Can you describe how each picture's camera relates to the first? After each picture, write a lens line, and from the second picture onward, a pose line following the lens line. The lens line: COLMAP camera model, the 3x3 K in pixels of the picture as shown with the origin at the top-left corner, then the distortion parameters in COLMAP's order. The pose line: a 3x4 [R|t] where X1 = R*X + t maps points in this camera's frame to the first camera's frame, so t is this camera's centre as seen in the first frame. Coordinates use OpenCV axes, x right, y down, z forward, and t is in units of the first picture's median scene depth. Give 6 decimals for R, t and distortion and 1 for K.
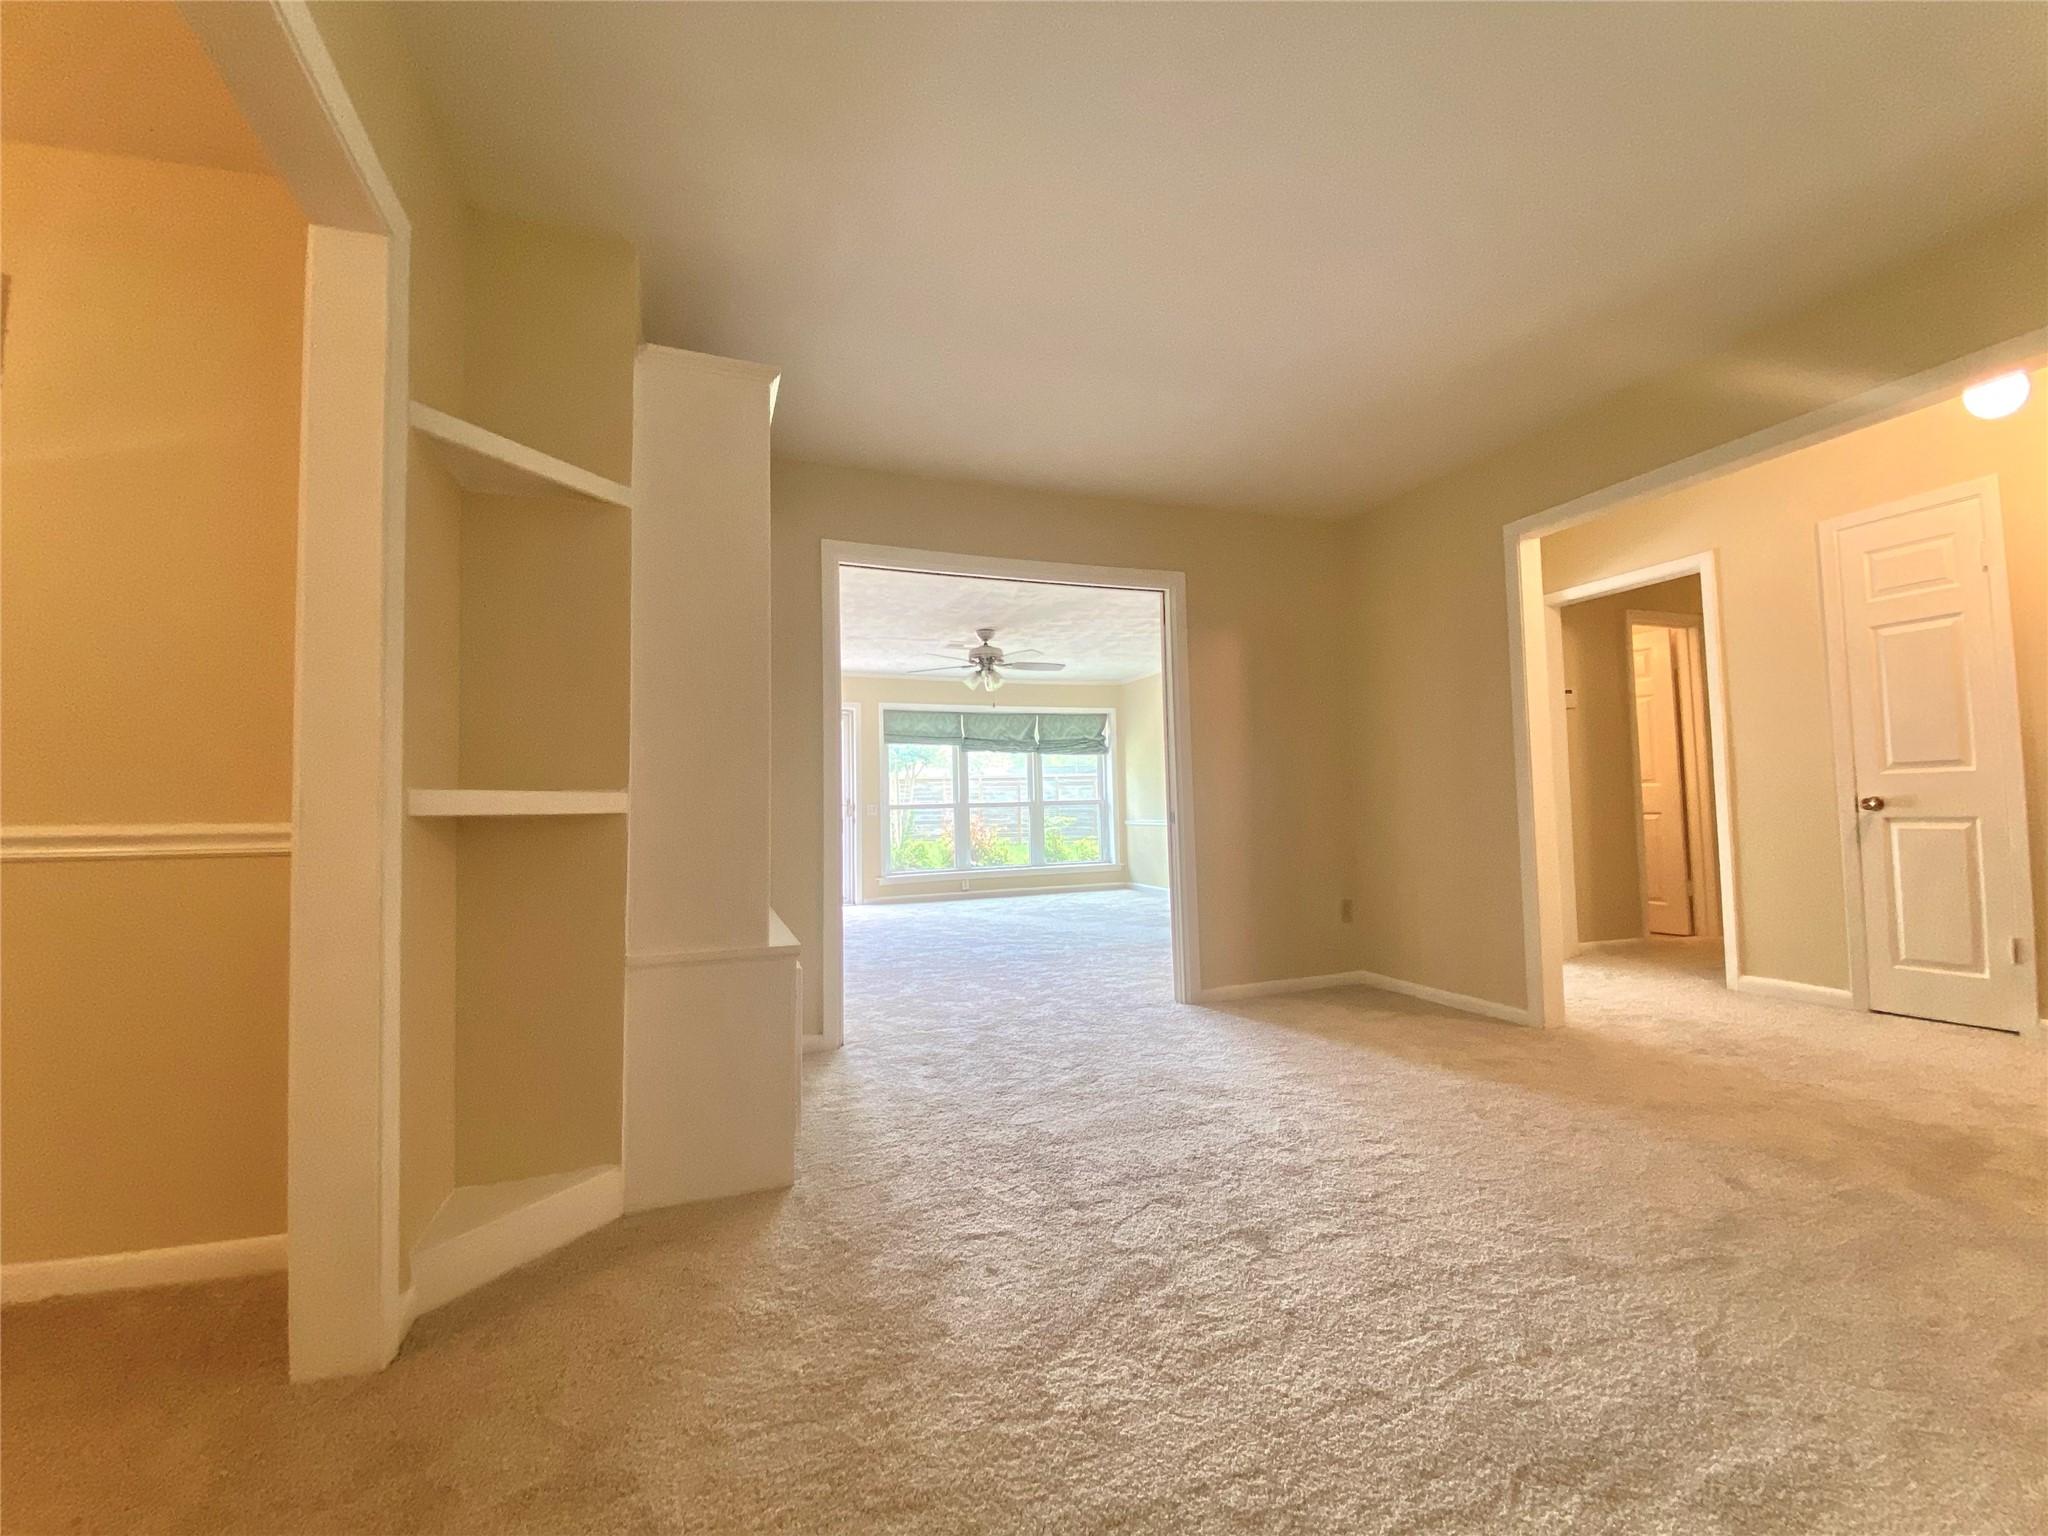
lens RADIAL K [[865.3, 0, 1024.0], [0, 865.3, 768.0], [0, 0, 1]] dist [-0.000597, -0.000226]
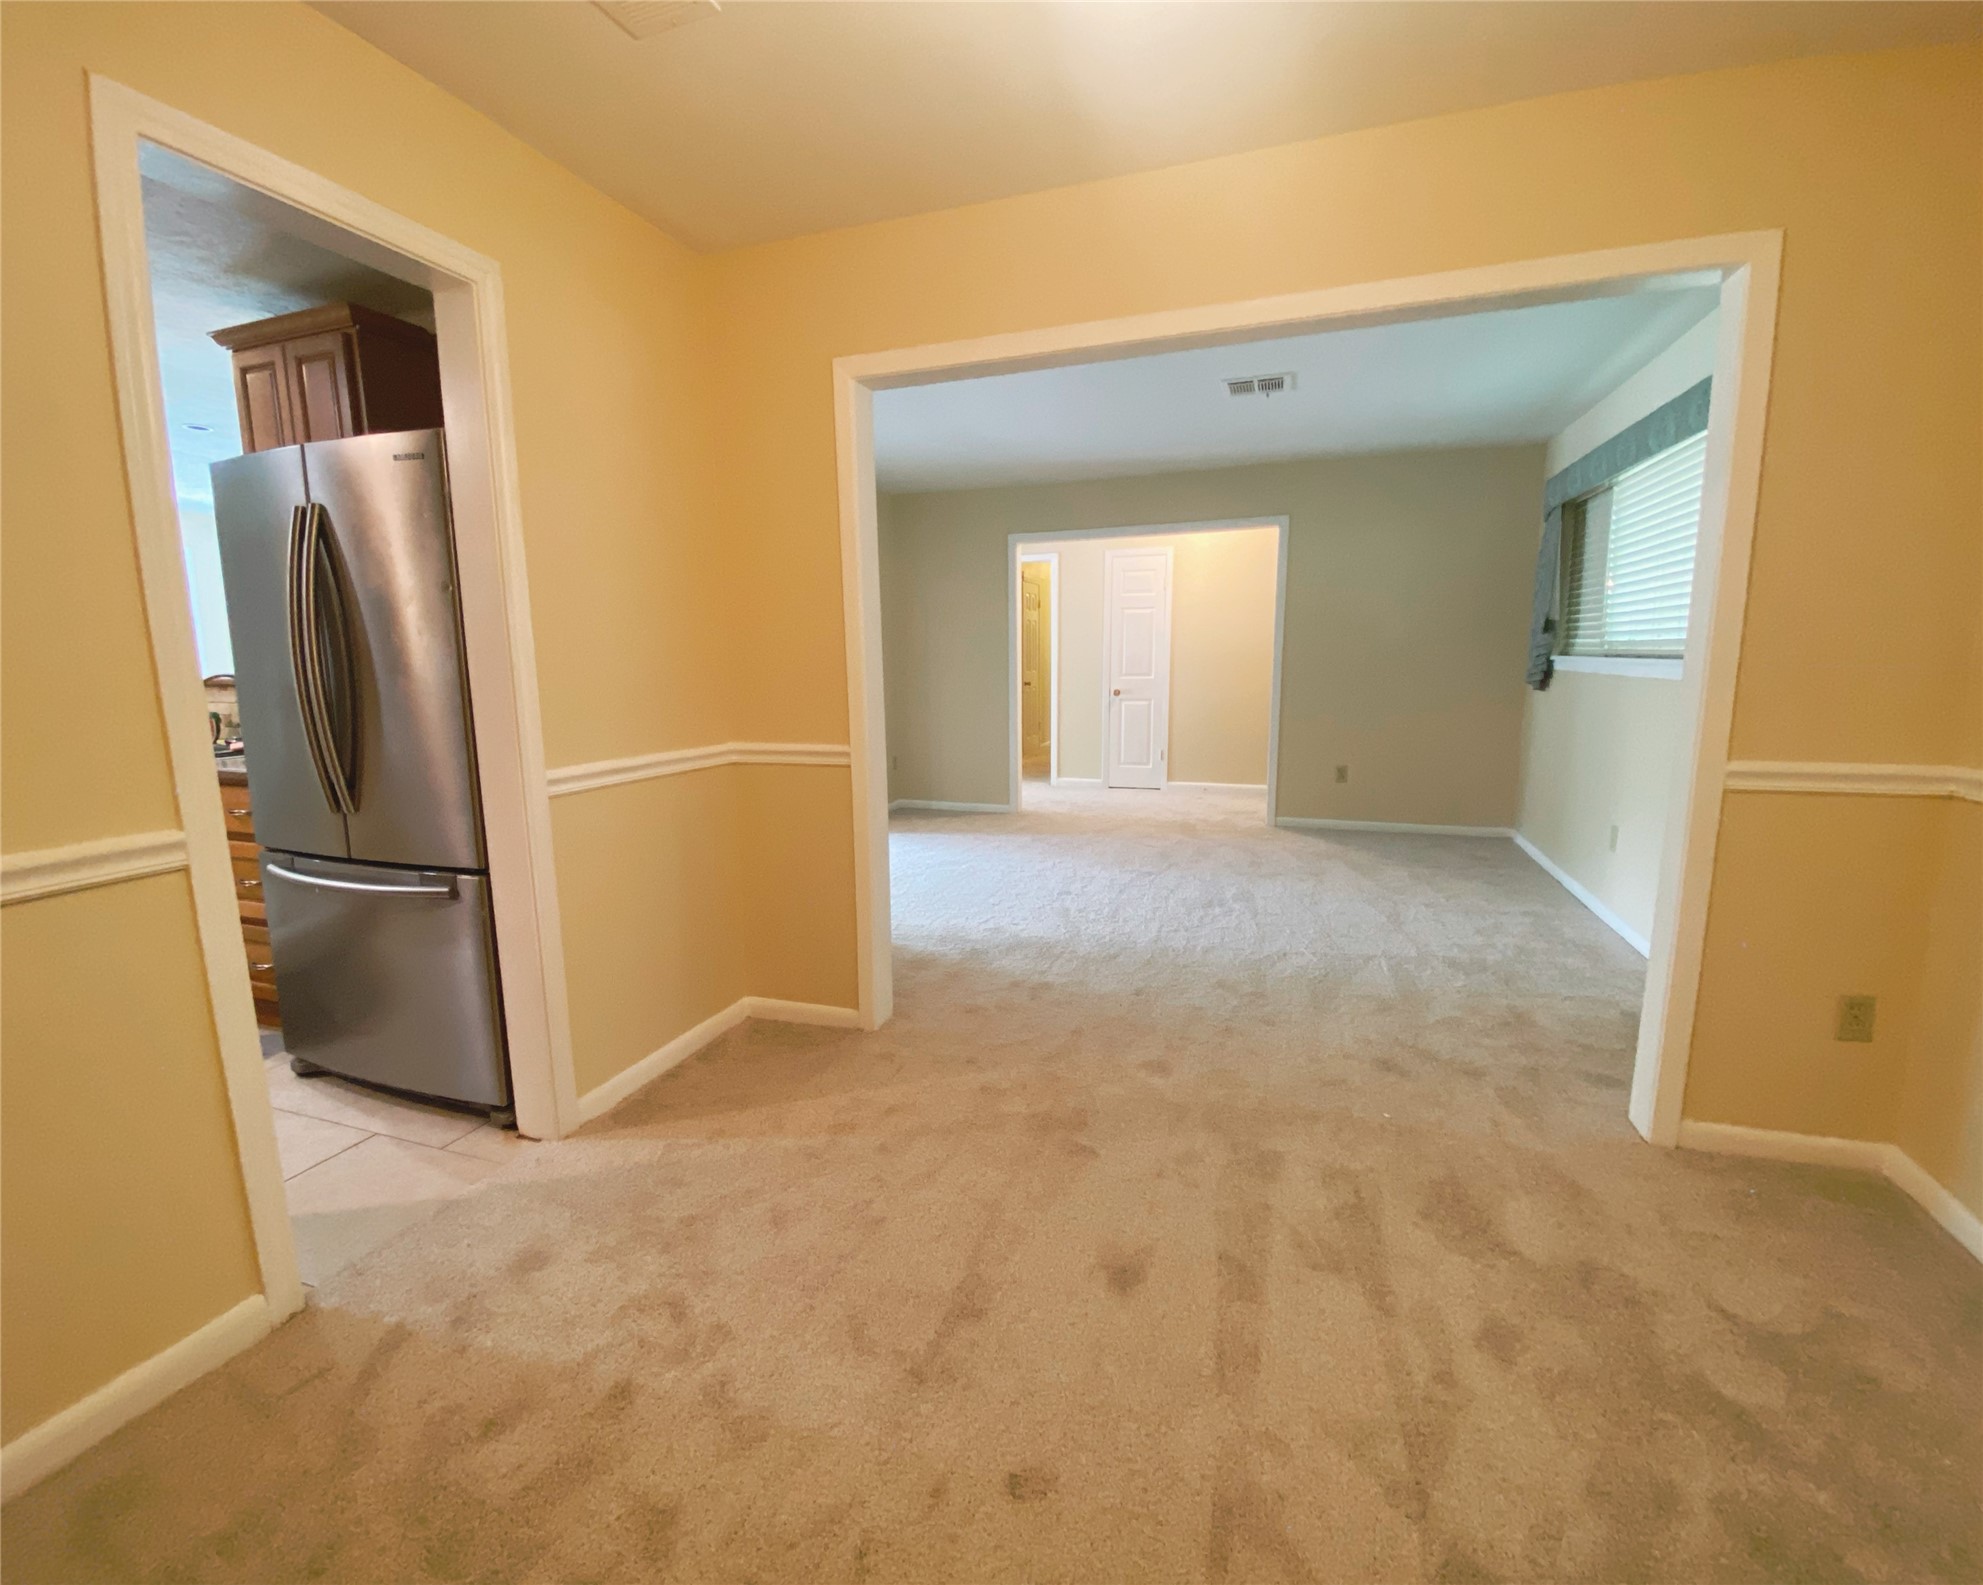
lens RADIAL K [[867.9, 0, 991.5], [0, 867.9, 792.5], [0, 0, 1]] dist [0.000266, 0.000001]
pose [[0.642060, -0.110274, 0.758682, -0.990197], [-0.032370, 0.984819, 0.170537, -0.079858], [-0.765970, -0.134053, 0.628744, -0.186714]]
